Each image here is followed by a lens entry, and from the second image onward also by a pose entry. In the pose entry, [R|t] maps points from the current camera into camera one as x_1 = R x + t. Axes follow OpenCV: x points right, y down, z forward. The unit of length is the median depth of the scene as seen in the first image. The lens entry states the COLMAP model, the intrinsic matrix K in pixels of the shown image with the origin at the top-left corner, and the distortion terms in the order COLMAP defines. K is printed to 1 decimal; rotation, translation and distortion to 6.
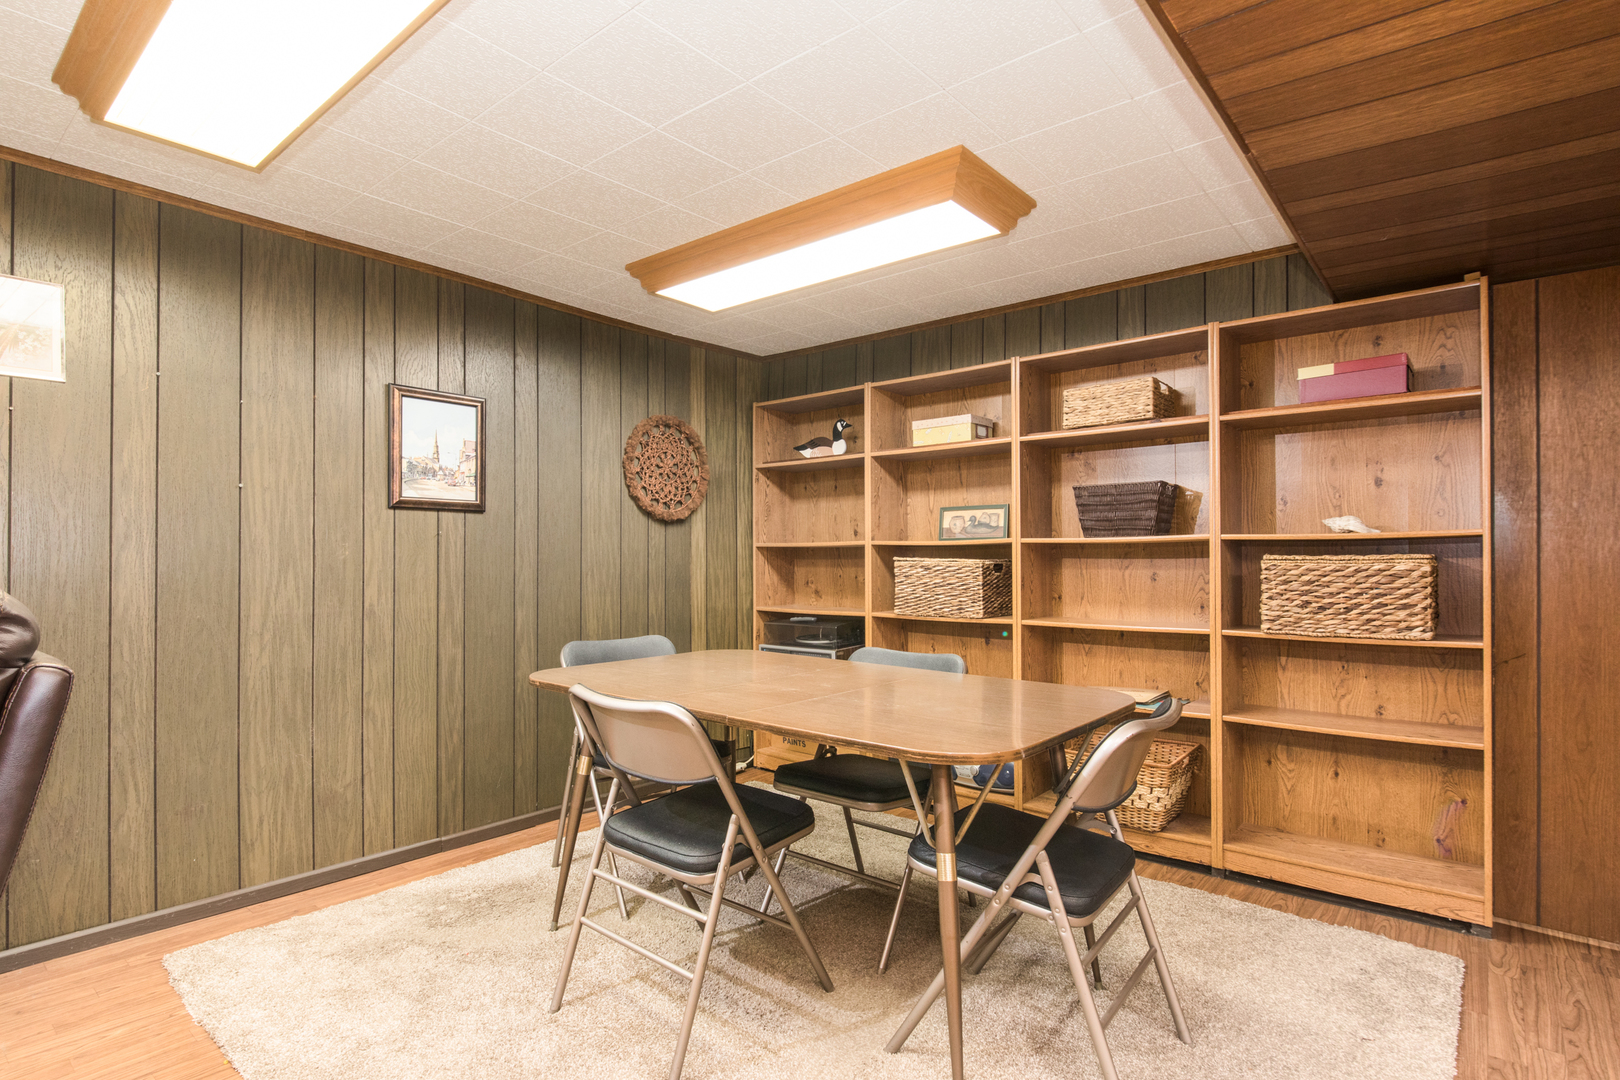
lens RADIAL K [[823.1, 0, 810.0], [0, 823.1, 540.0], [0, 0, 1]] dist [-0.000322, -0.000850]
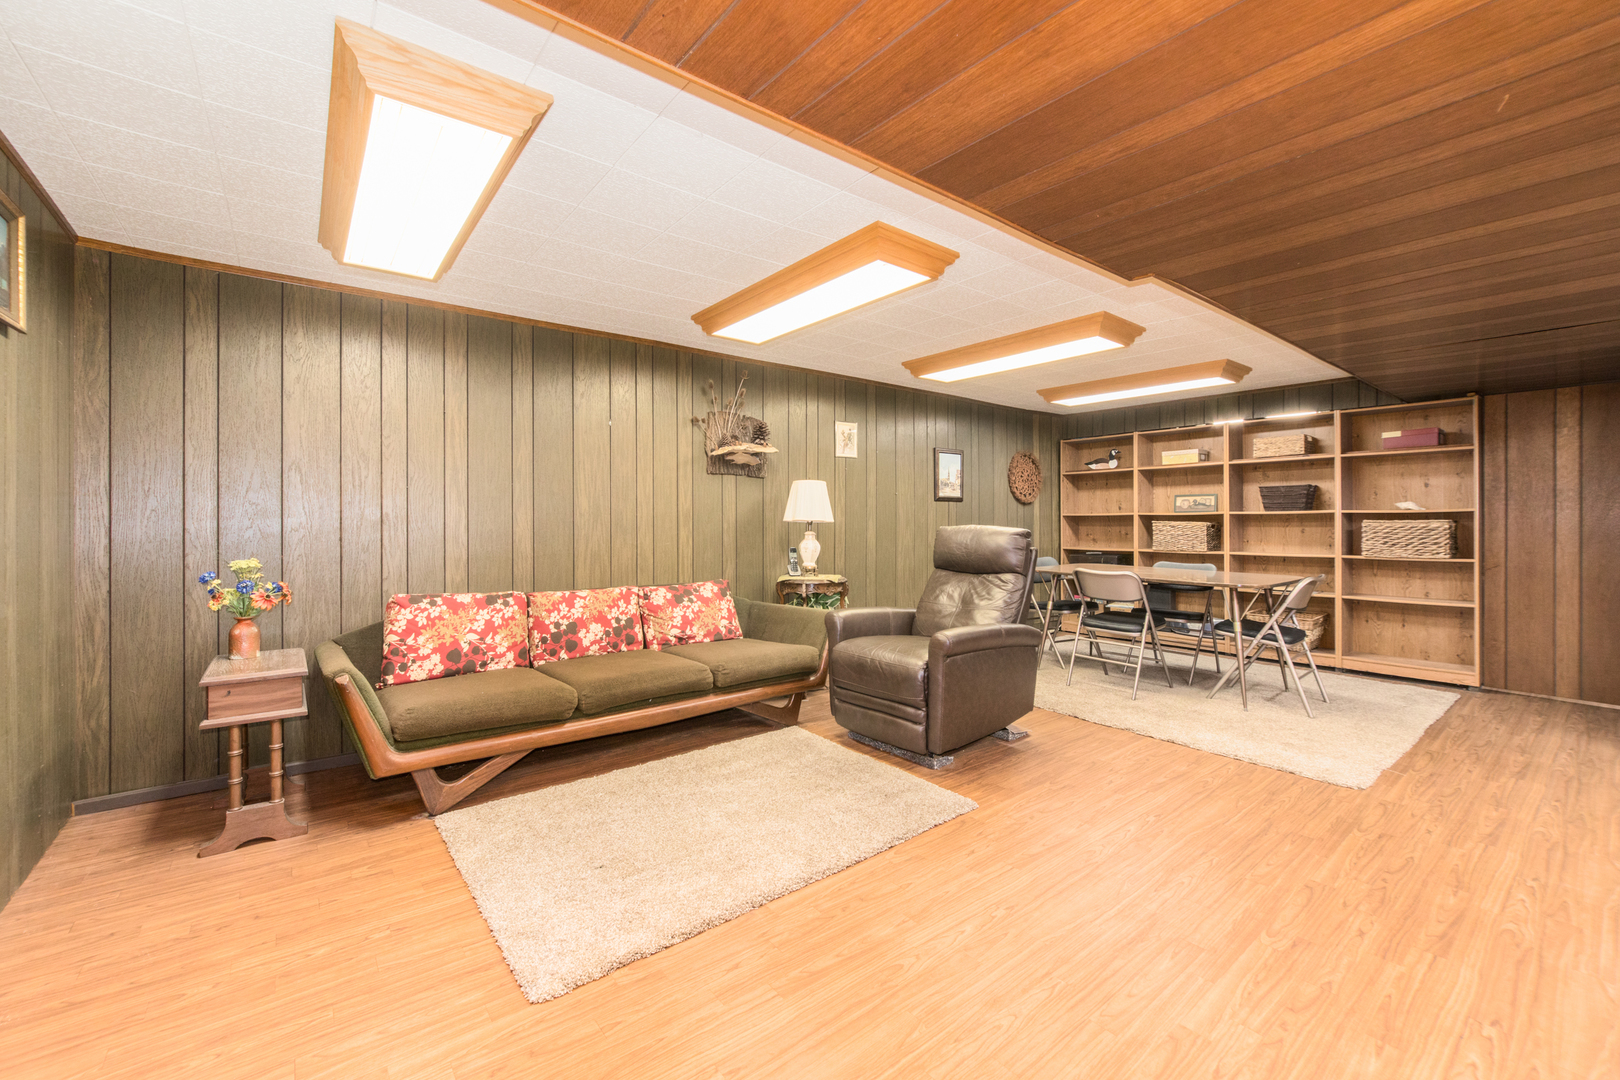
lens RADIAL K [[664.0, 0, 816.5], [0, 664.0, 515.0], [0, 0, 1]] dist [-0.002391, -0.000292]
pose [[0.980293, -0.005142, -0.197484, -0.460545], [0.008167, 0.999861, 0.014506, -0.028997], [0.197382, -0.015833, 0.980199, -0.887185]]
